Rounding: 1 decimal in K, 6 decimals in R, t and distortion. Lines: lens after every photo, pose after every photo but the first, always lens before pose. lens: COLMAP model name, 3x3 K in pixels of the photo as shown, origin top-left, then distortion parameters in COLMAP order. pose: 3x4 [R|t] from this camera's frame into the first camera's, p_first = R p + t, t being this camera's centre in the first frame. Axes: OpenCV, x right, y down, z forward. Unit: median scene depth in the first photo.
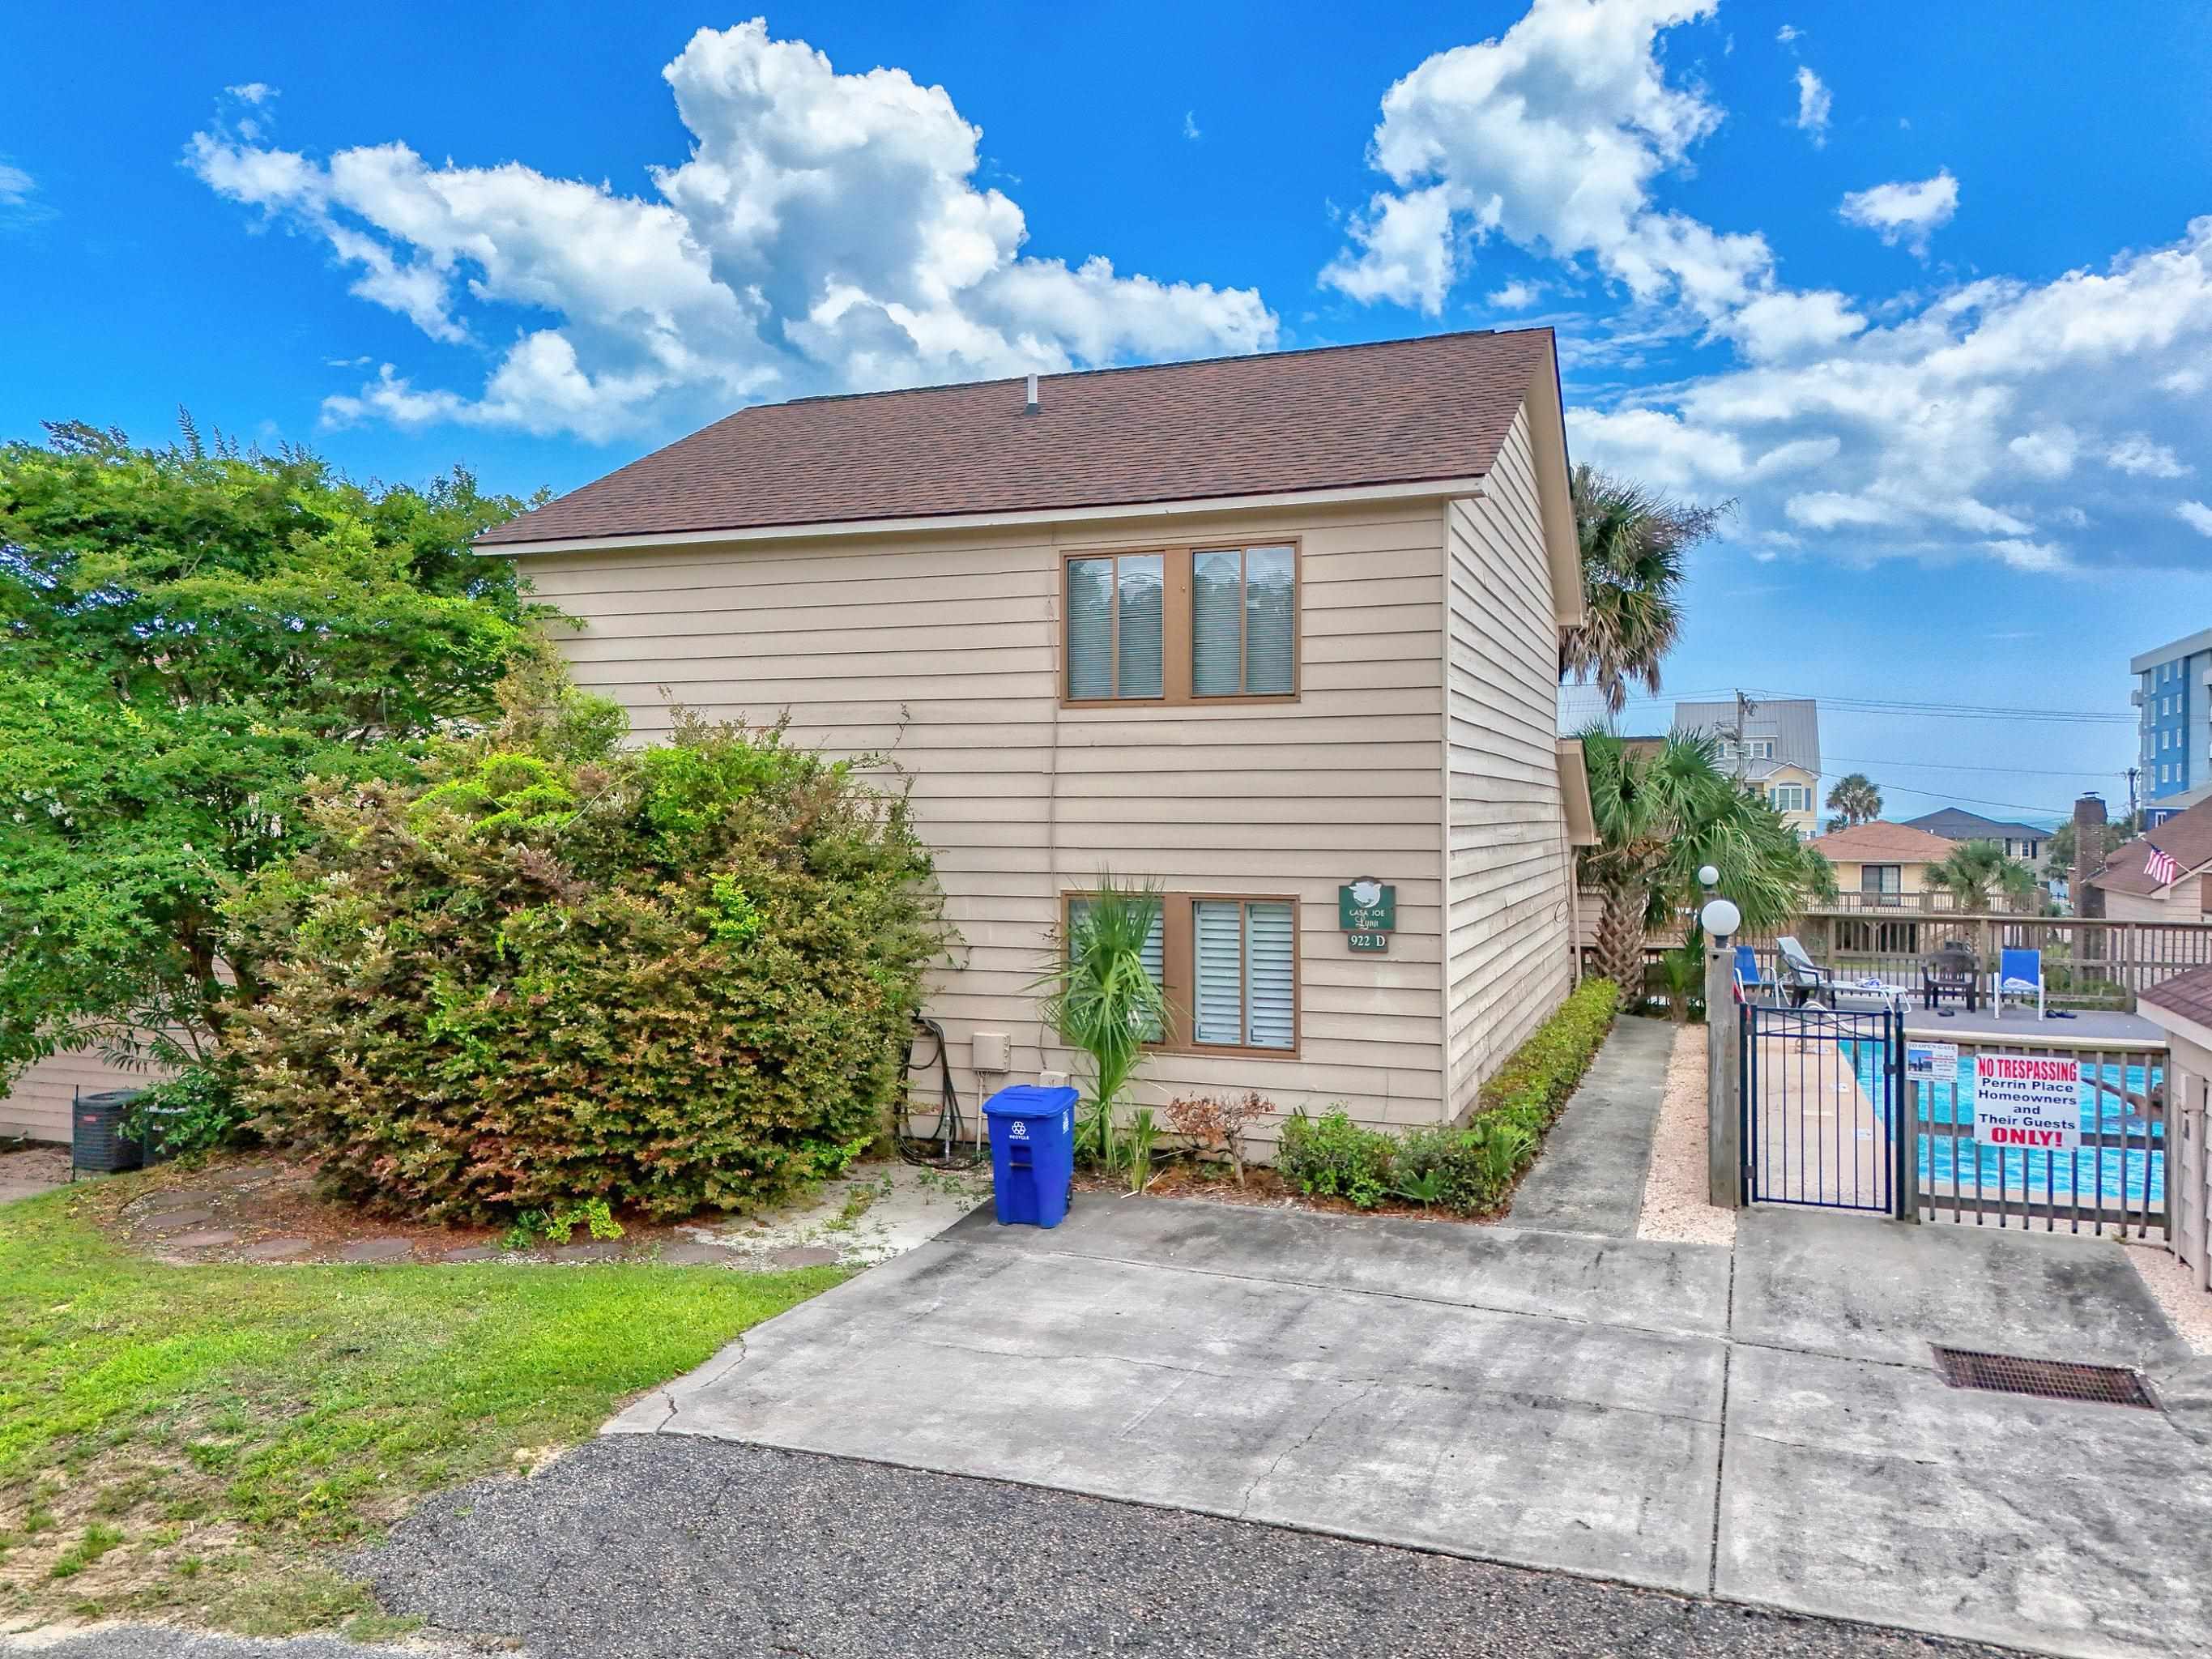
lens RADIAL K [[1624.9, 0, 1106.0], [0, 1624.9, 829.5], [0, 0, 1]] dist [0.072016, -0.060307]
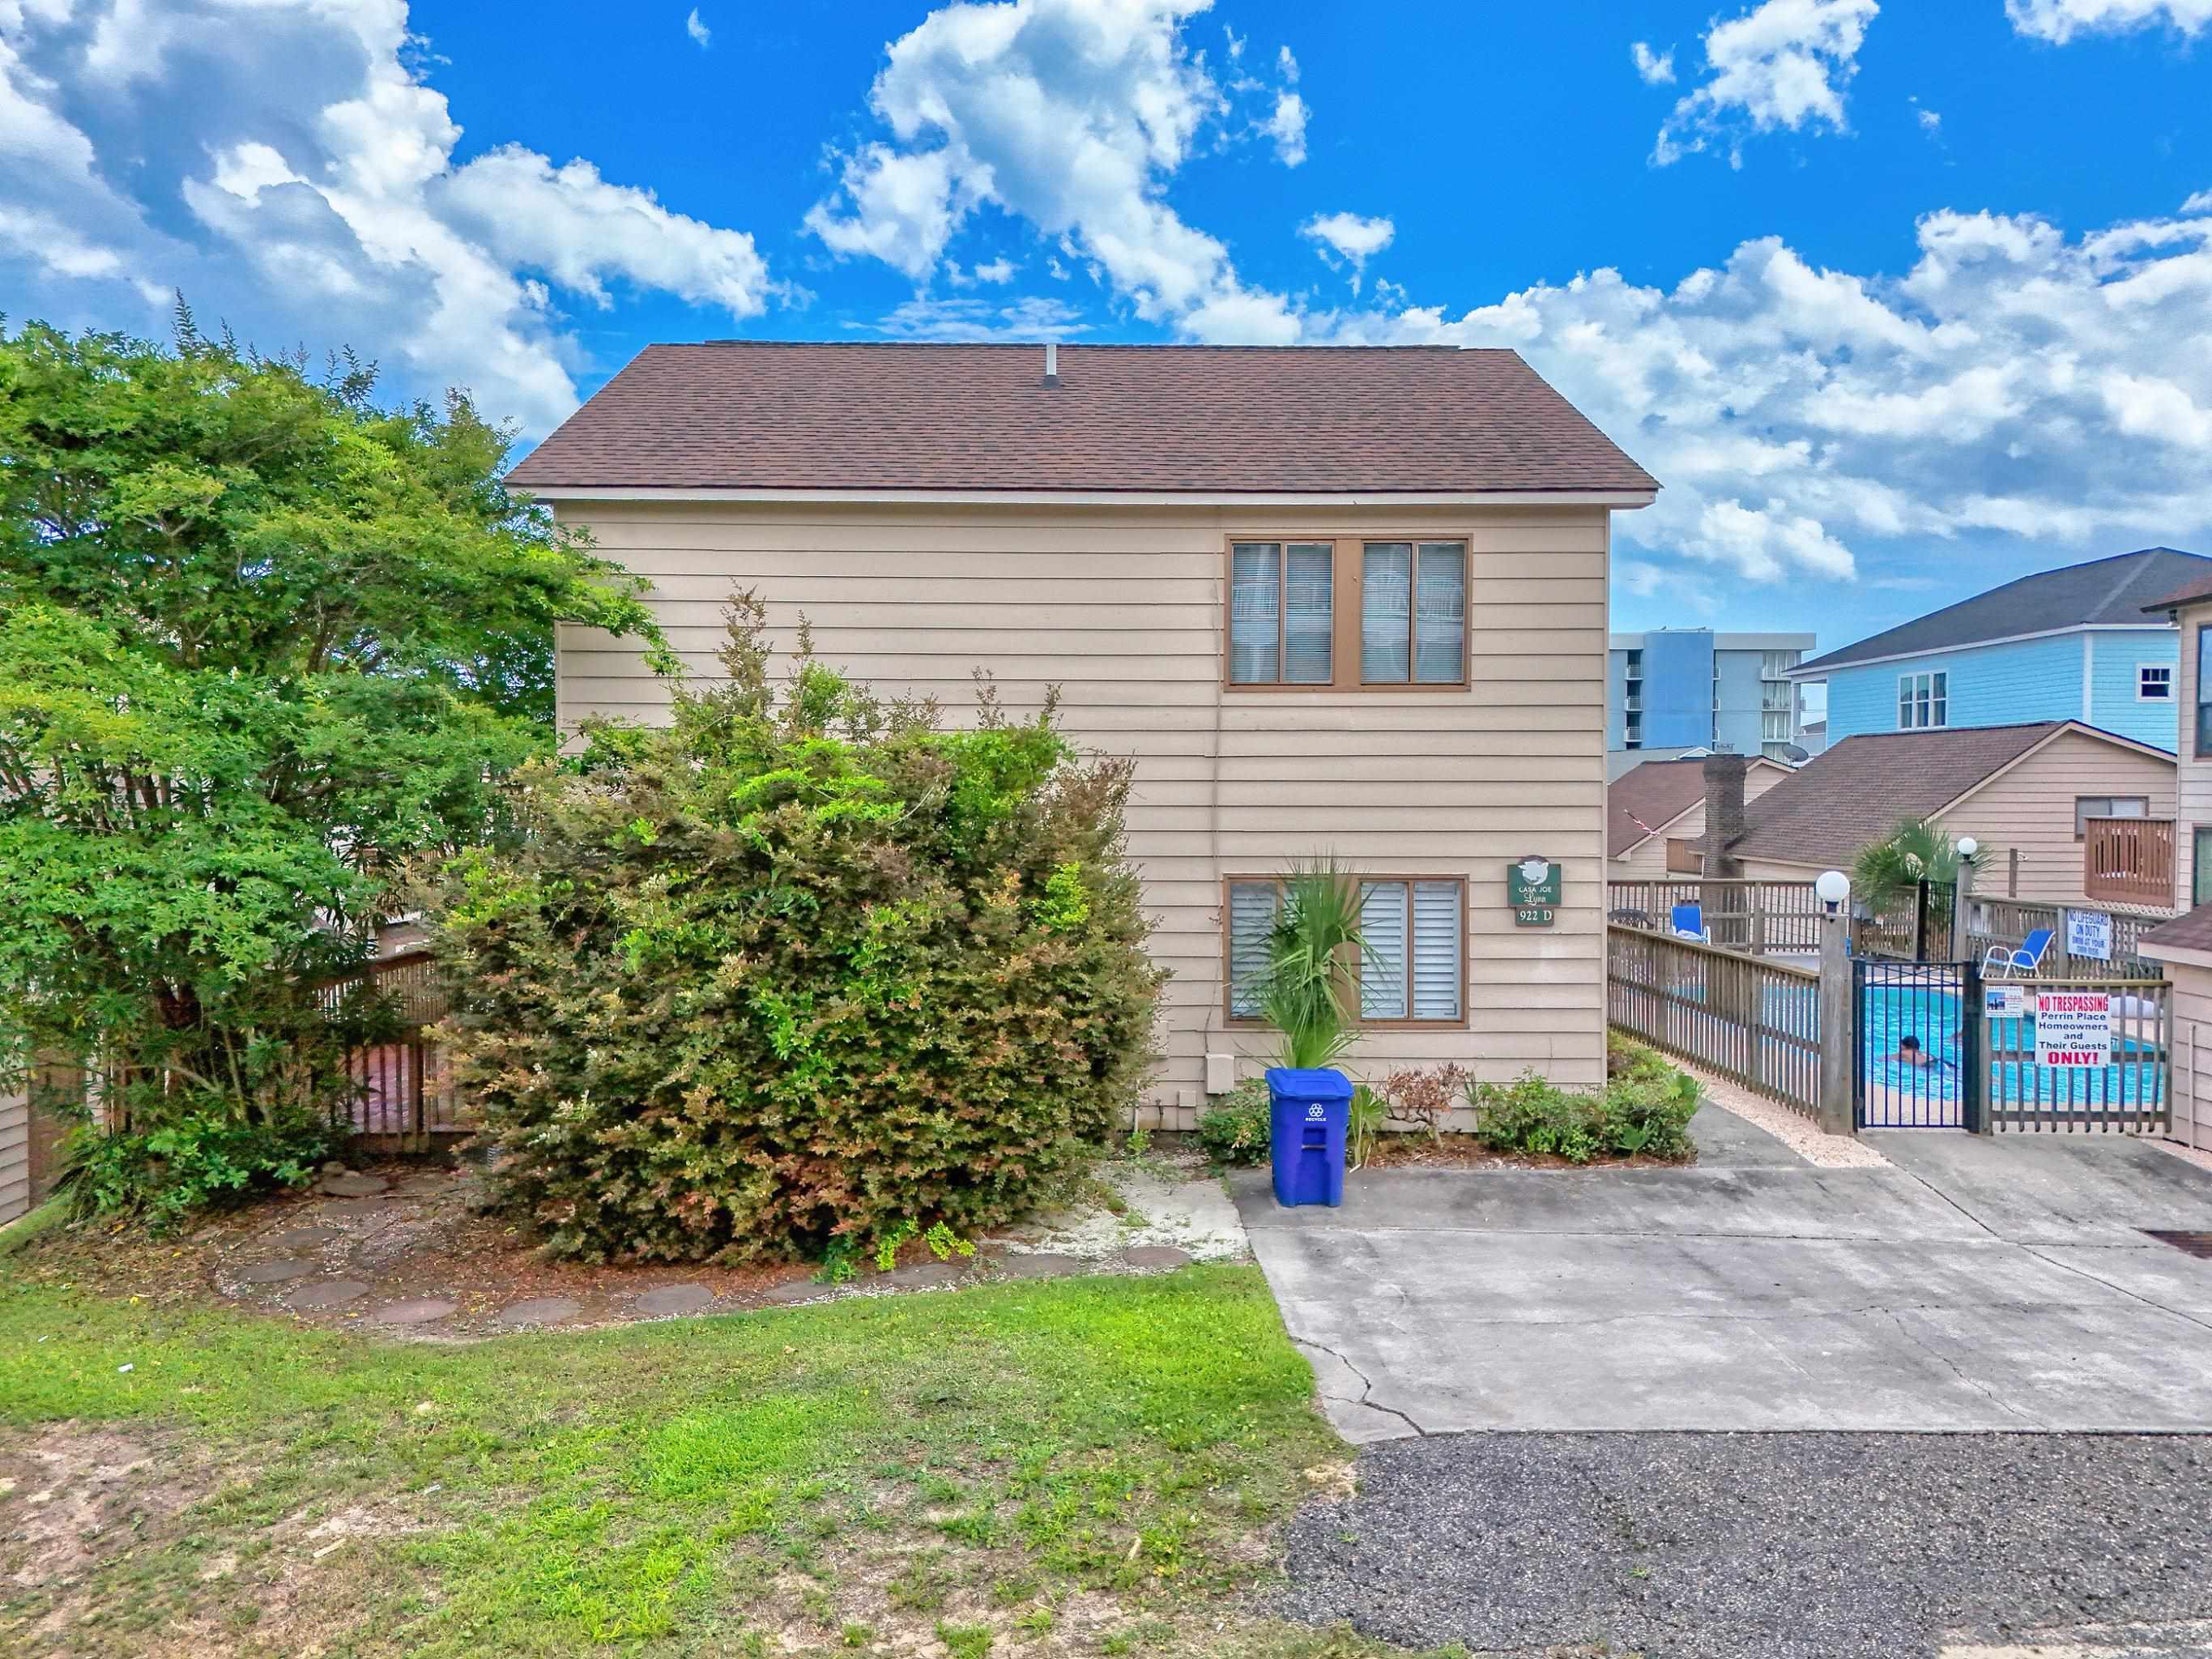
lens RADIAL K [[1646.8, 0, 1106.0], [0, 1646.8, 829.5], [0, 0, 1]] dist [0.082517, -0.063000]
pose [[0.928990, -0.011122, 0.369937, -0.577956], [0.003046, 0.999744, 0.022408, -0.015772], [-0.370091, -0.019690, 0.928787, 0.100002]]
